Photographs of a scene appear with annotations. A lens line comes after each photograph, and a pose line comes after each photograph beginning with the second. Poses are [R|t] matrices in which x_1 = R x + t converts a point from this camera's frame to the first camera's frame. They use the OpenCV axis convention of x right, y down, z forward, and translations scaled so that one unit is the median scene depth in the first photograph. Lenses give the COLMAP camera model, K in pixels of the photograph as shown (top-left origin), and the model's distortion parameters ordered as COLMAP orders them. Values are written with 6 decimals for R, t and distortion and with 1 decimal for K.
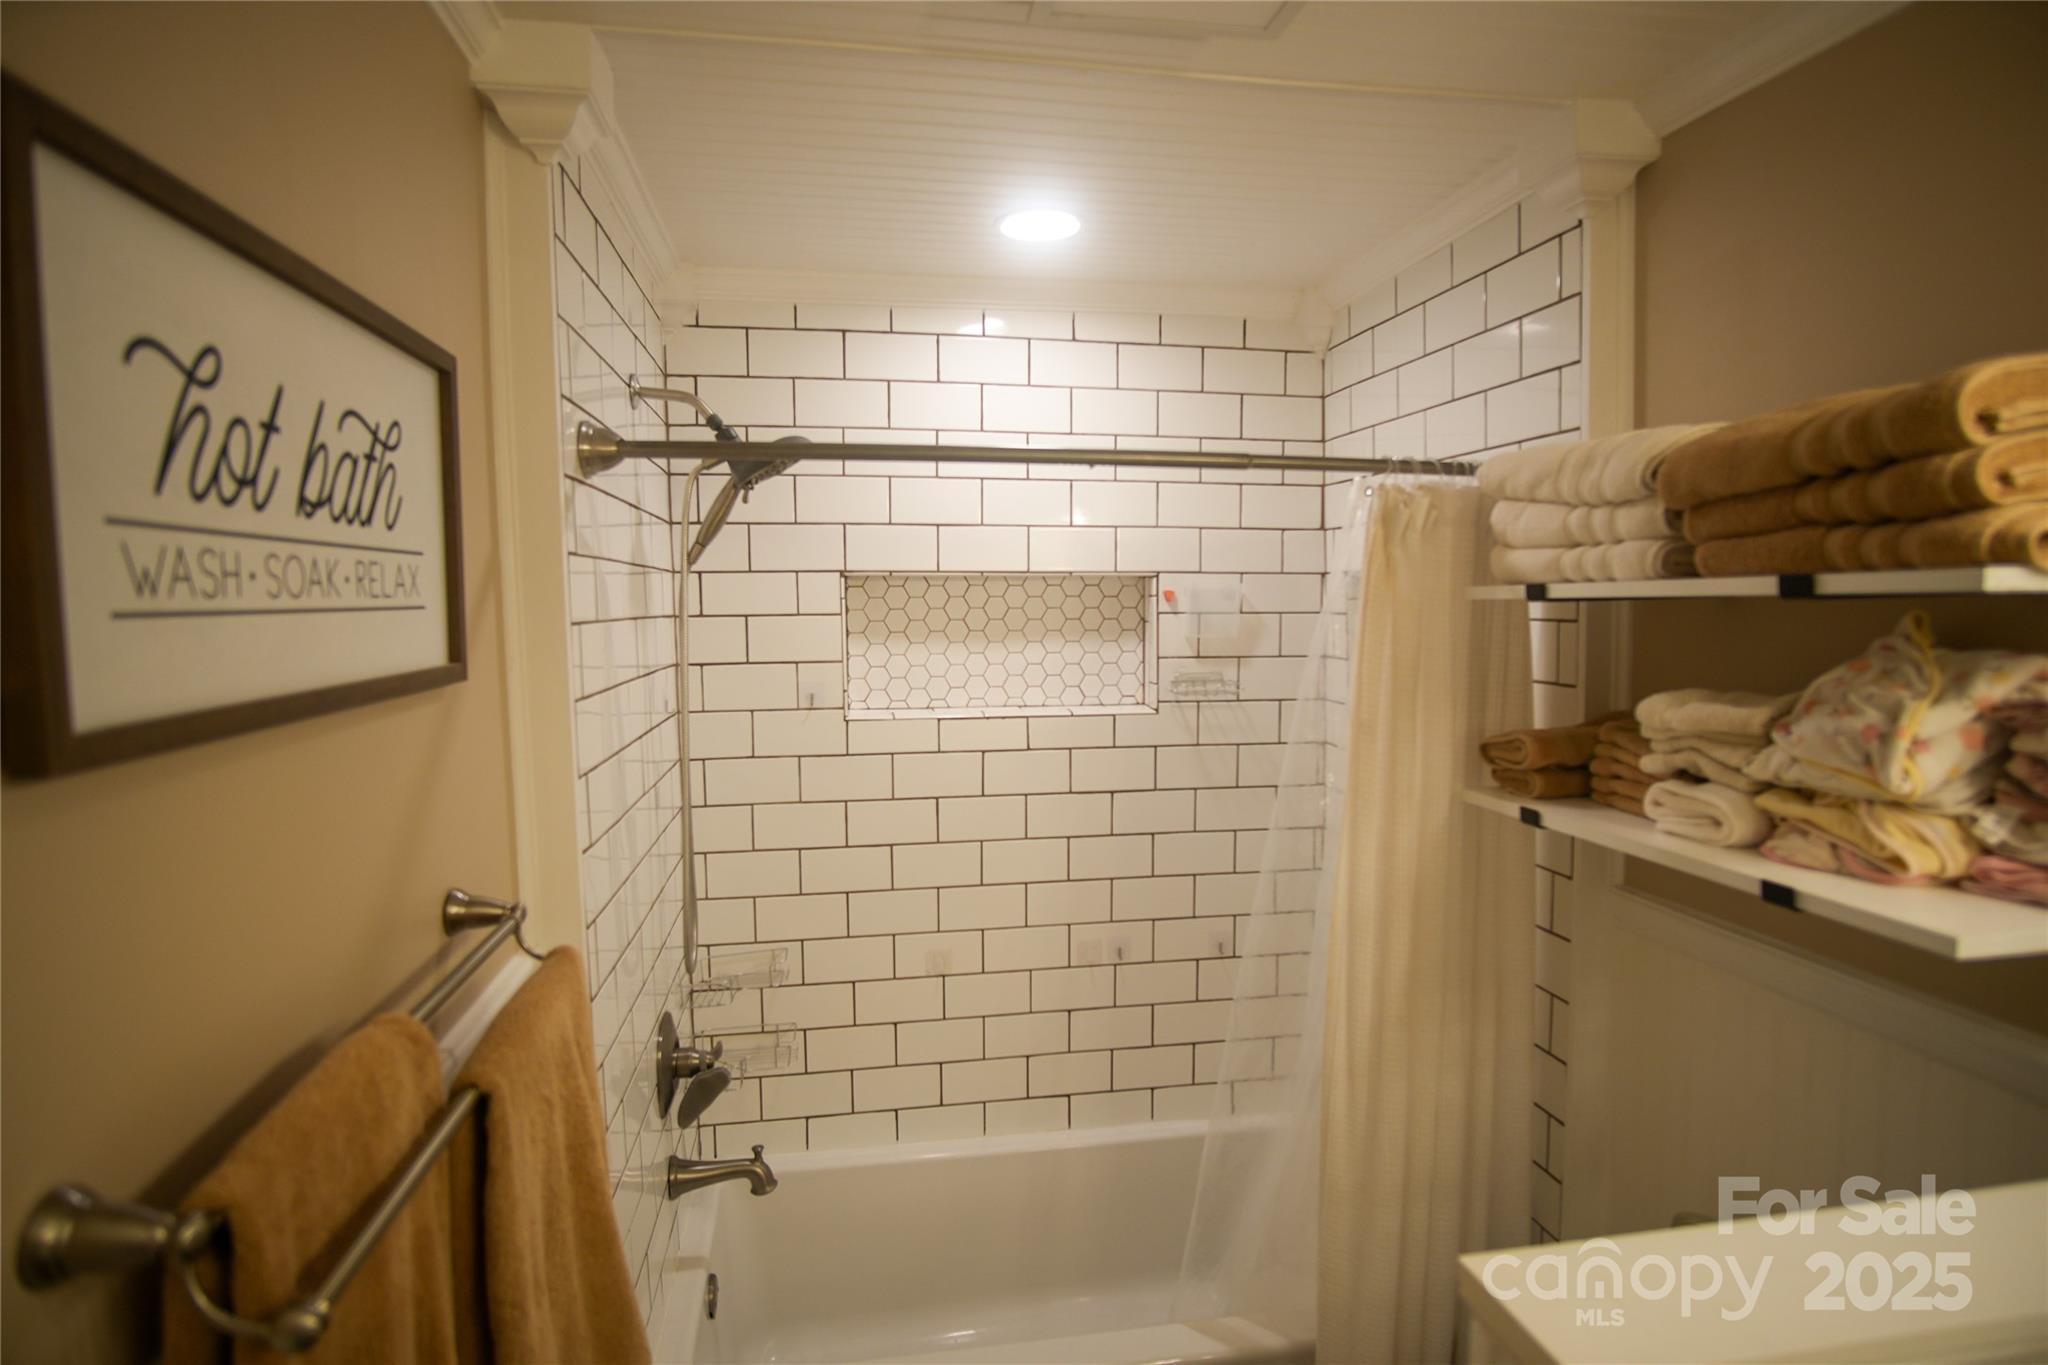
lens RADIAL K [[1082.9, 0, 1016.7], [0, 1082.9, 680.3], [0, 0, 1]] dist [-0.033823, 0.008969]
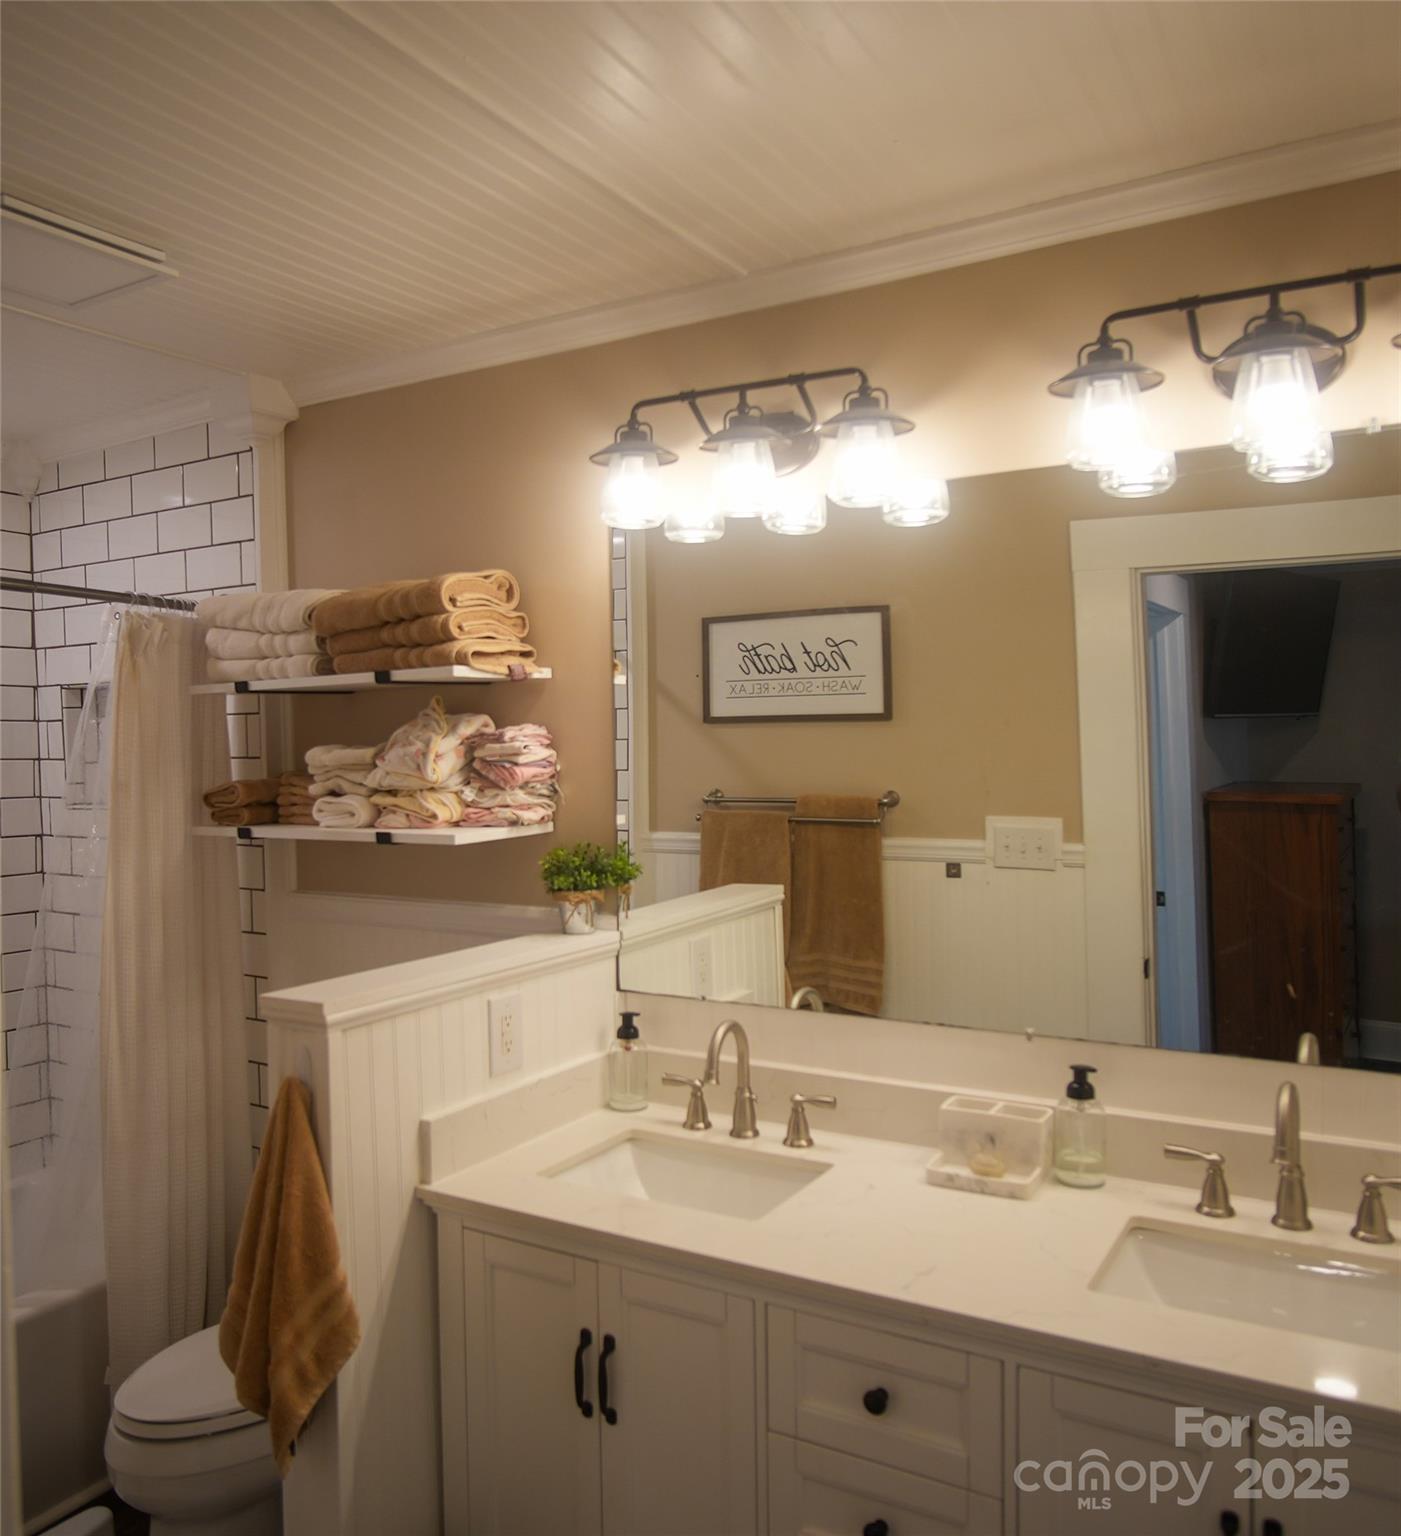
lens RADIAL K [[1248.5, 0, 699.8], [0, 1248.5, 763.1], [0, 0, 1]] dist [-0.041043, 0.004814]
pose [[0.641990, -0.011452, 0.766628, -0.515674], [0.067813, 0.996818, -0.041898, 0.162606], [-0.763708, 0.078886, 0.640723, -0.713406]]
